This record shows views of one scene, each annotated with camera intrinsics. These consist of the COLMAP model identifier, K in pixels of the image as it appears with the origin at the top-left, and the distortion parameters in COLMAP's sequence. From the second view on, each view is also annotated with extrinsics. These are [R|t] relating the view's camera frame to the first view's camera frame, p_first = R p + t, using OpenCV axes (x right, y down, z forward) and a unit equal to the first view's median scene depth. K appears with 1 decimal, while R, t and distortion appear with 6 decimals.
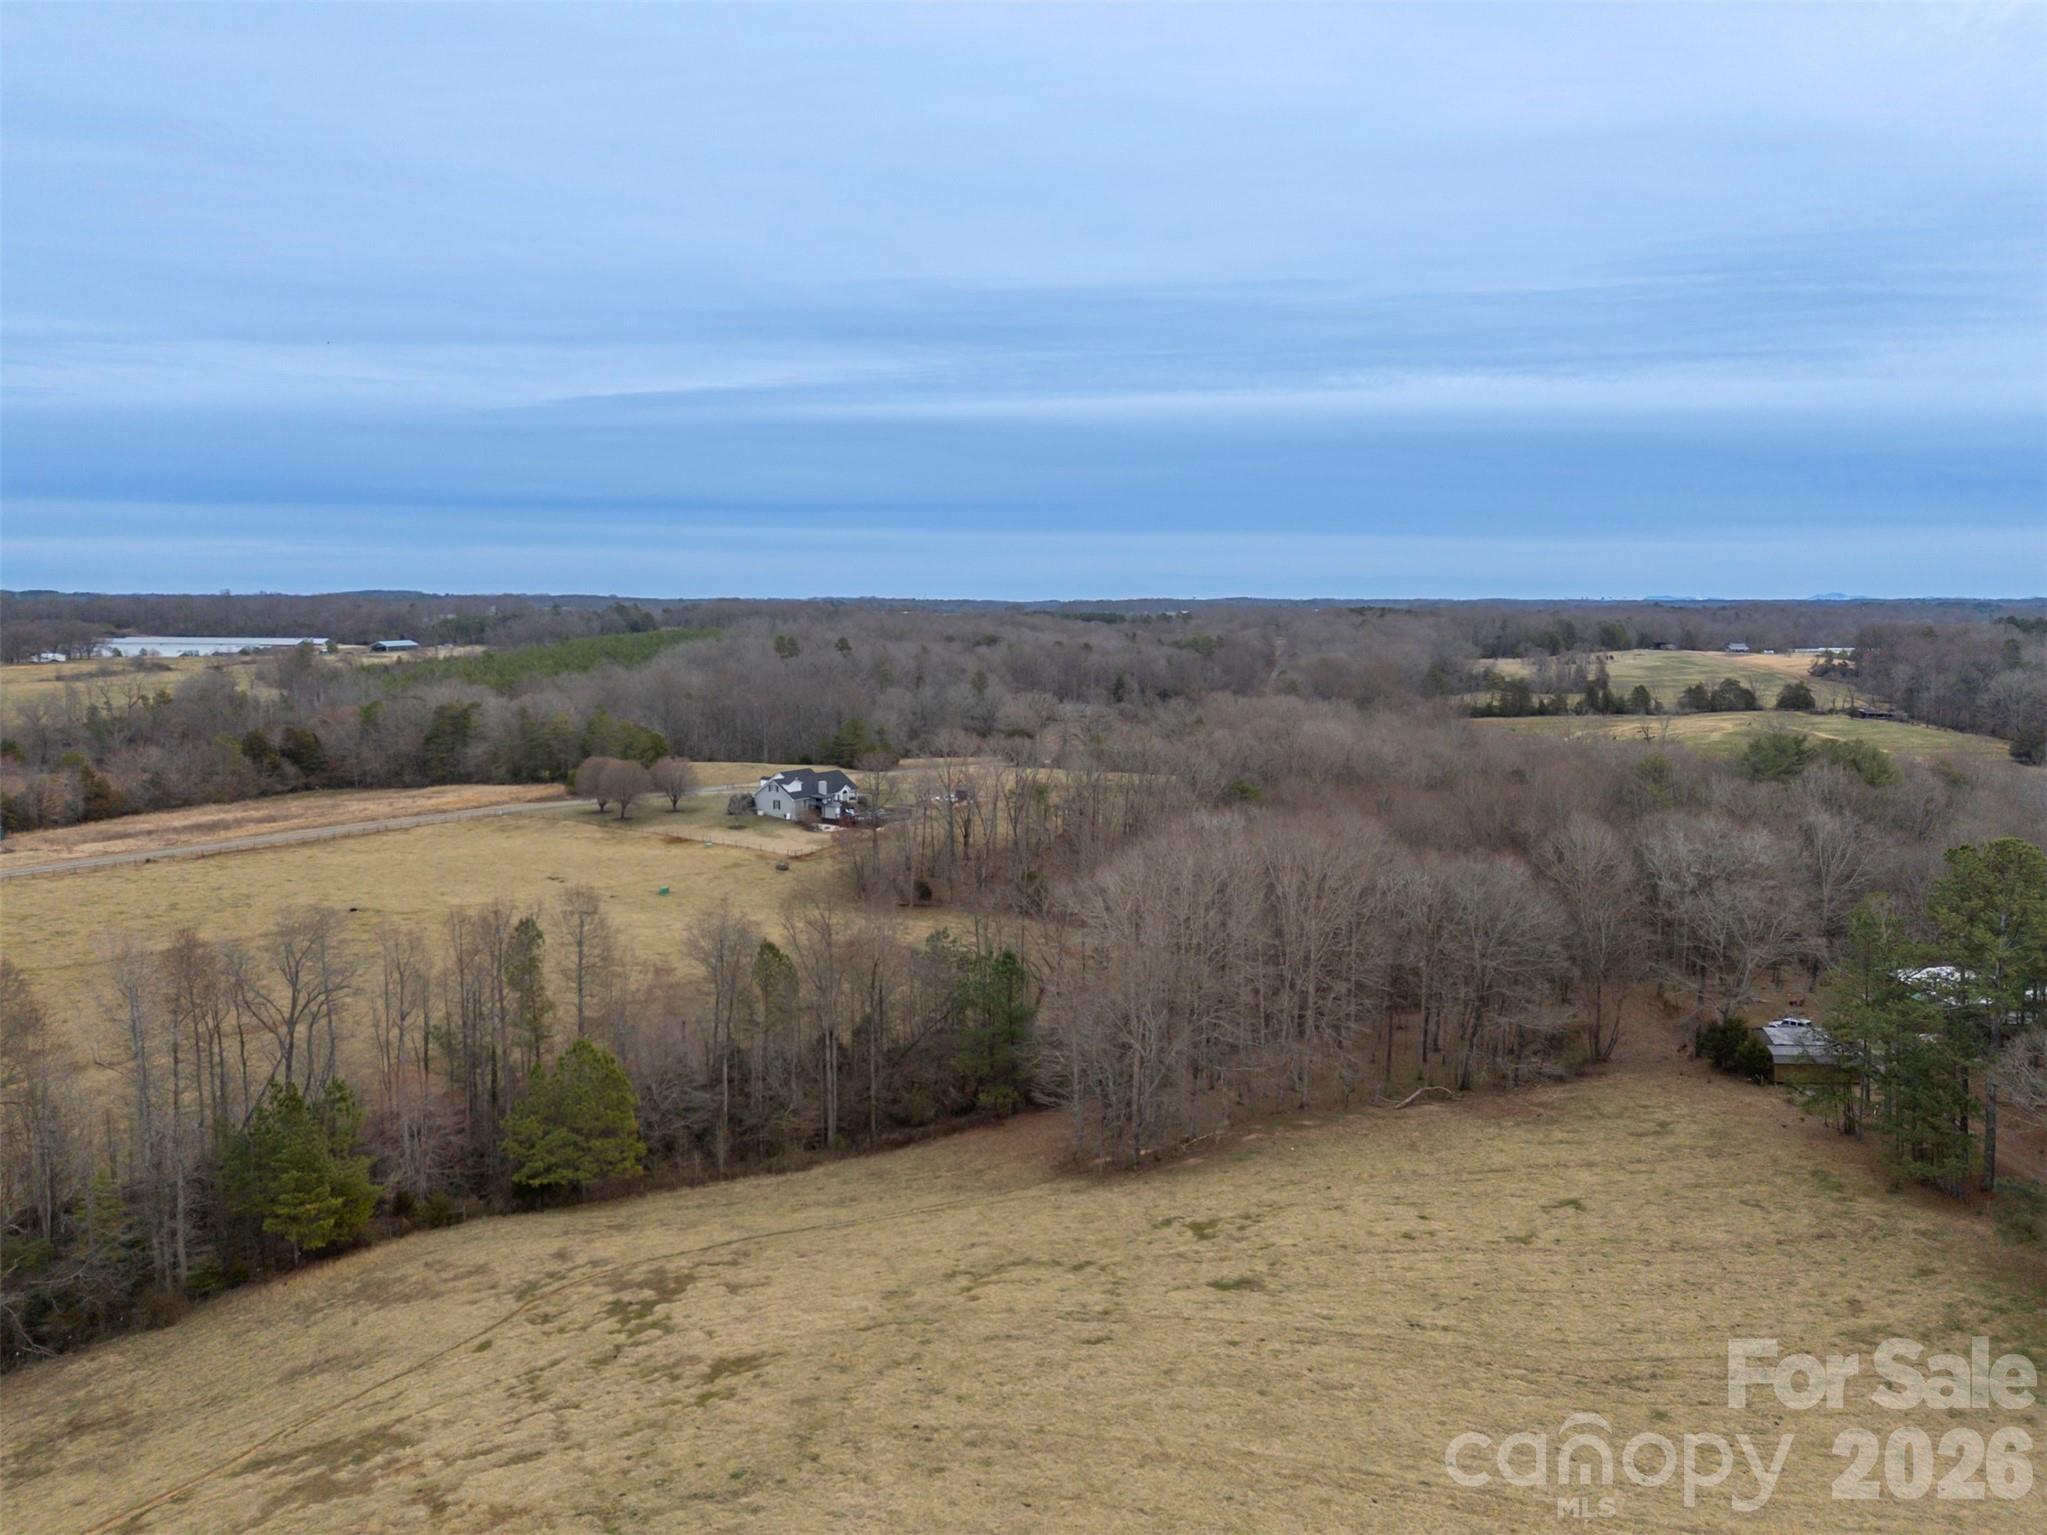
lens RADIAL K [[1472.4, 0, 1023.5], [0, 1472.4, 767.5], [0, 0, 1]] dist [0.095330, -0.084211]
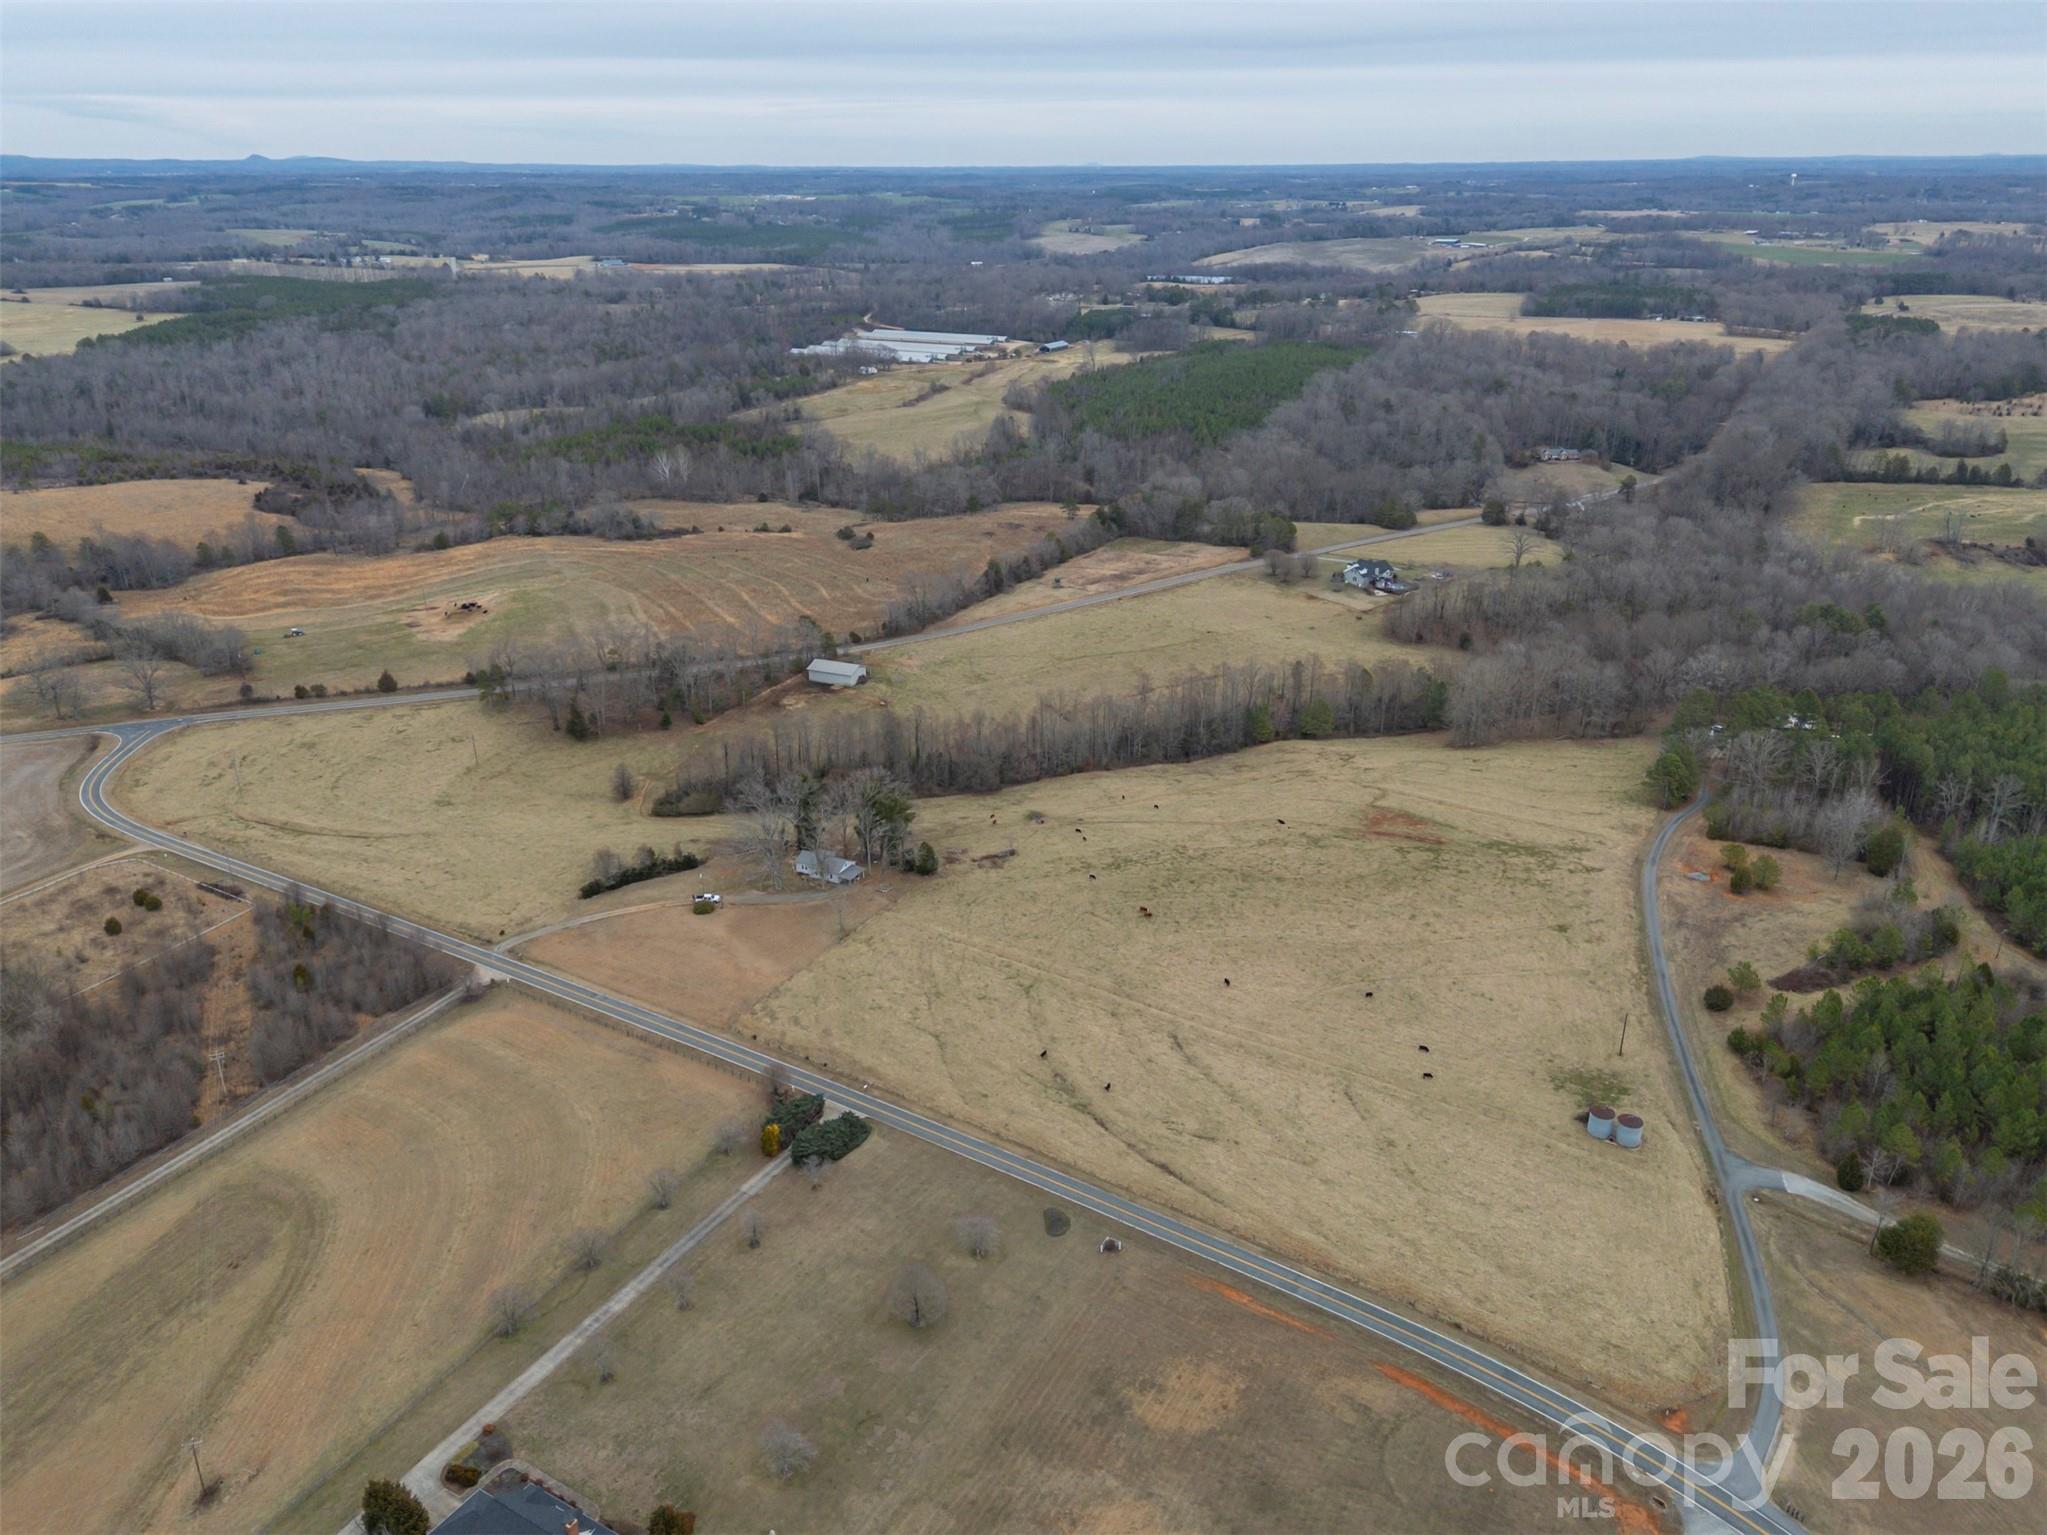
lens RADIAL K [[1488.8, 0, 1024.0], [0, 1488.8, 759.2], [0, 0, 1]] dist [0.081374, -0.065231]
pose [[0.944249, 0.117433, -0.307578, 0.082283], [-0.031508, 0.962169, 0.270625, -0.303576], [0.327722, -0.245846, 0.912227, -1.244703]]
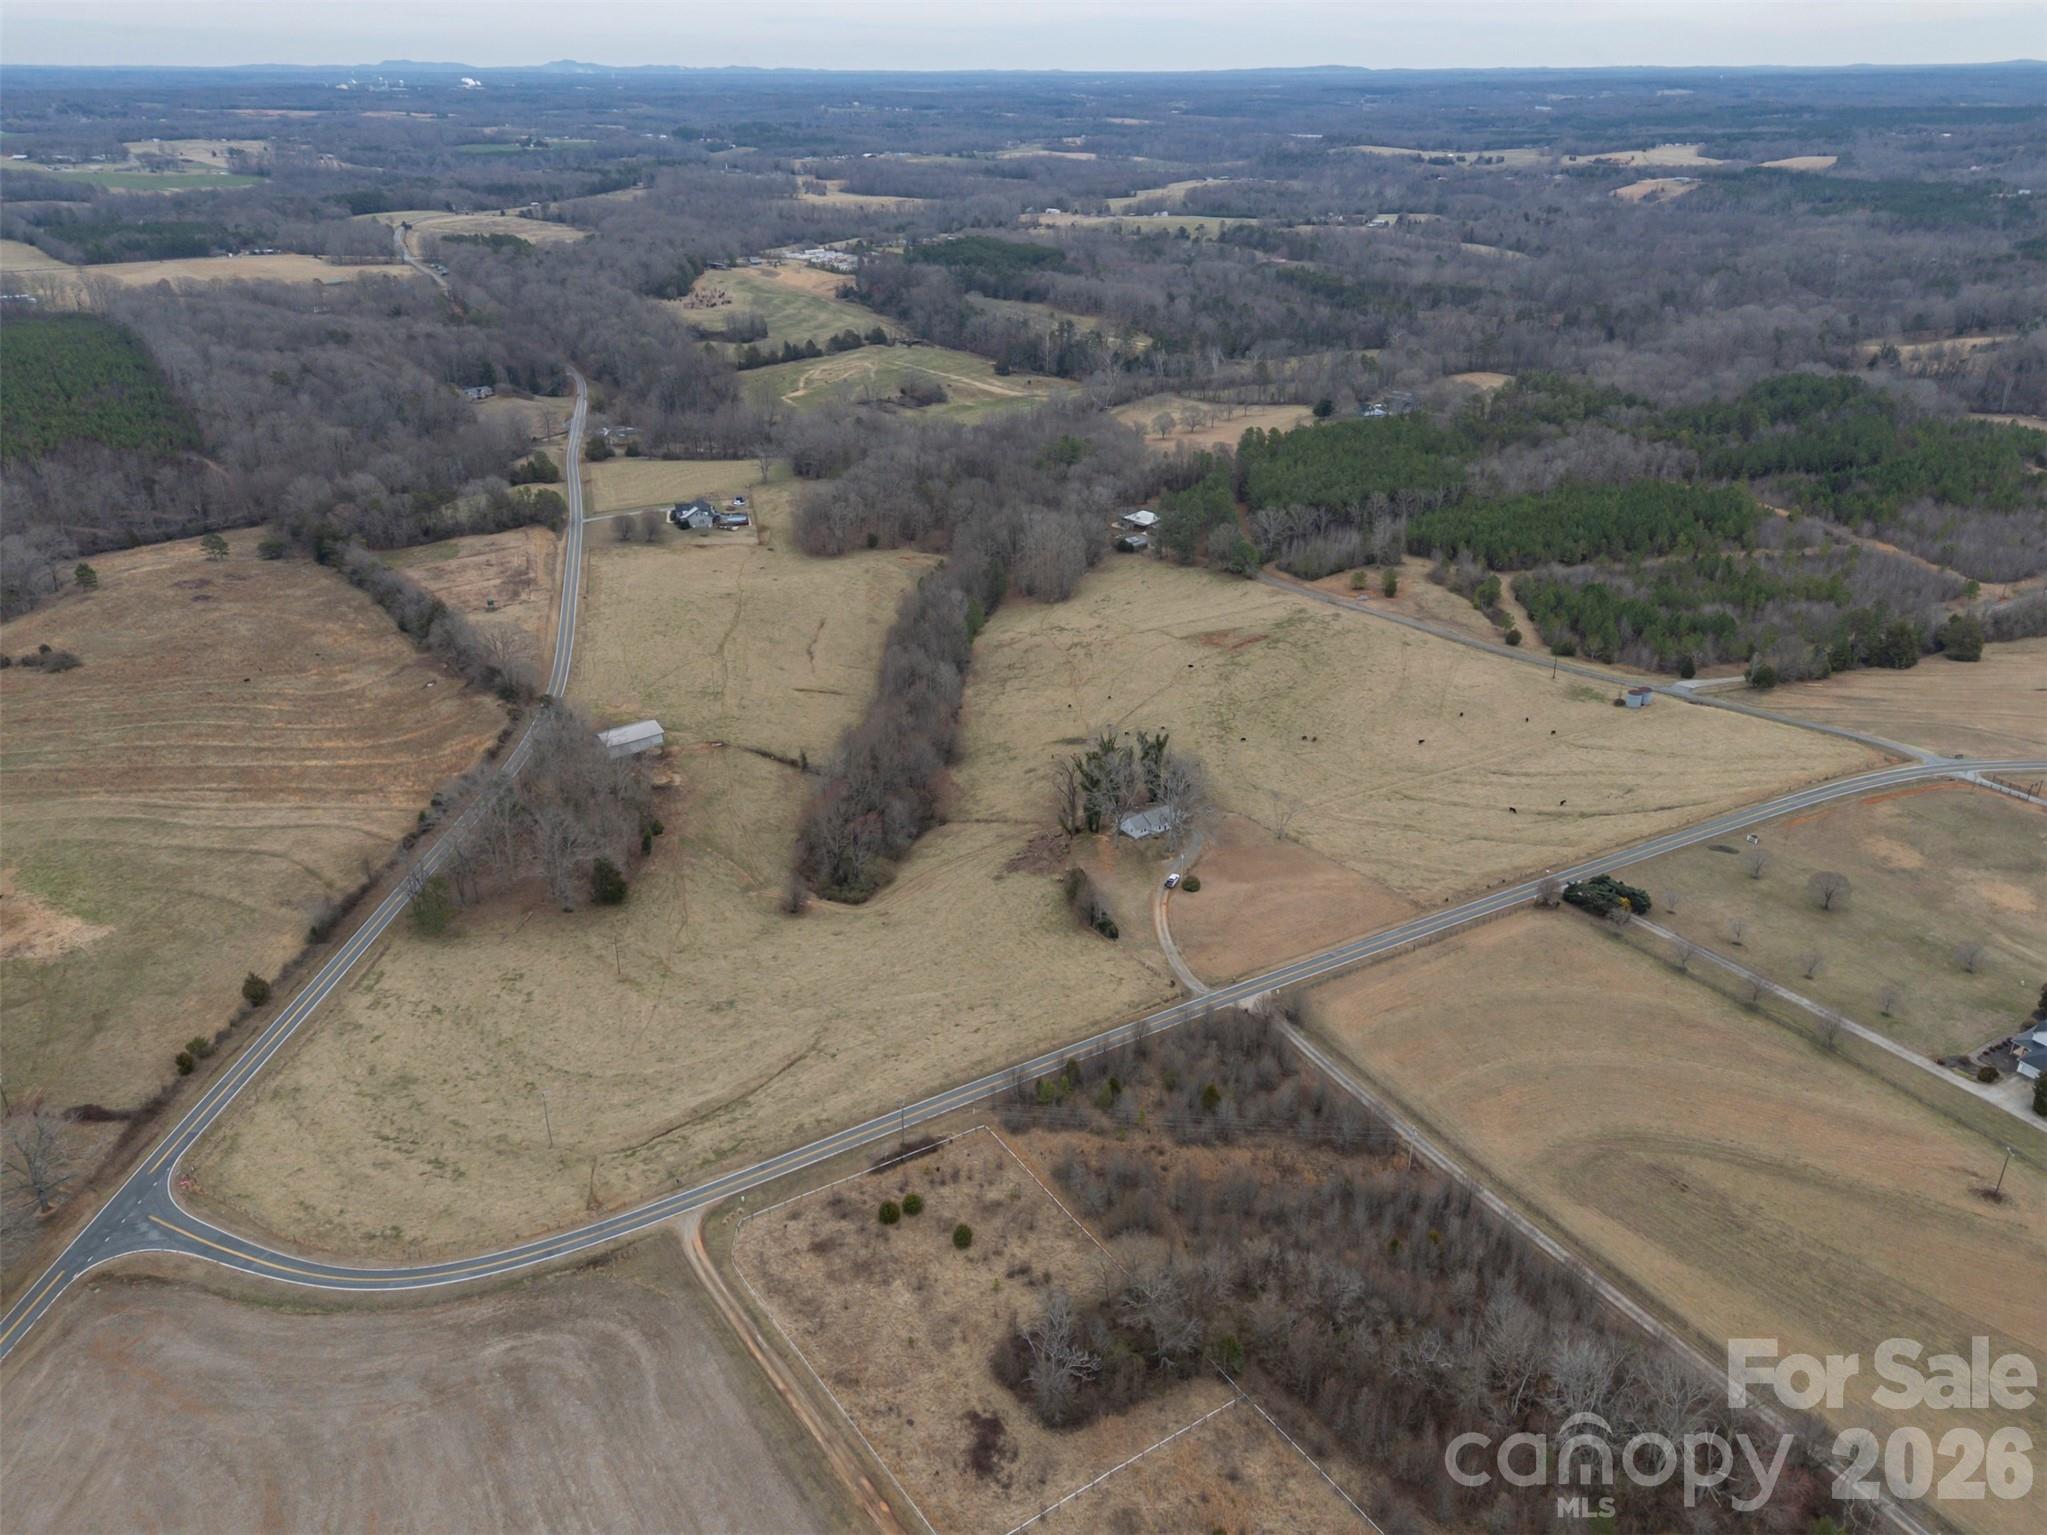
lens RADIAL K [[1488.8, 0, 1024.0], [0, 1488.8, 759.2], [0, 0, 1]] dist [0.081374, -0.065231]
pose [[0.722297, -0.290346, 0.627684, -1.361512], [0.077864, 0.935975, 0.343349, -0.383122], [-0.687186, -0.199126, 0.698659, -1.000967]]
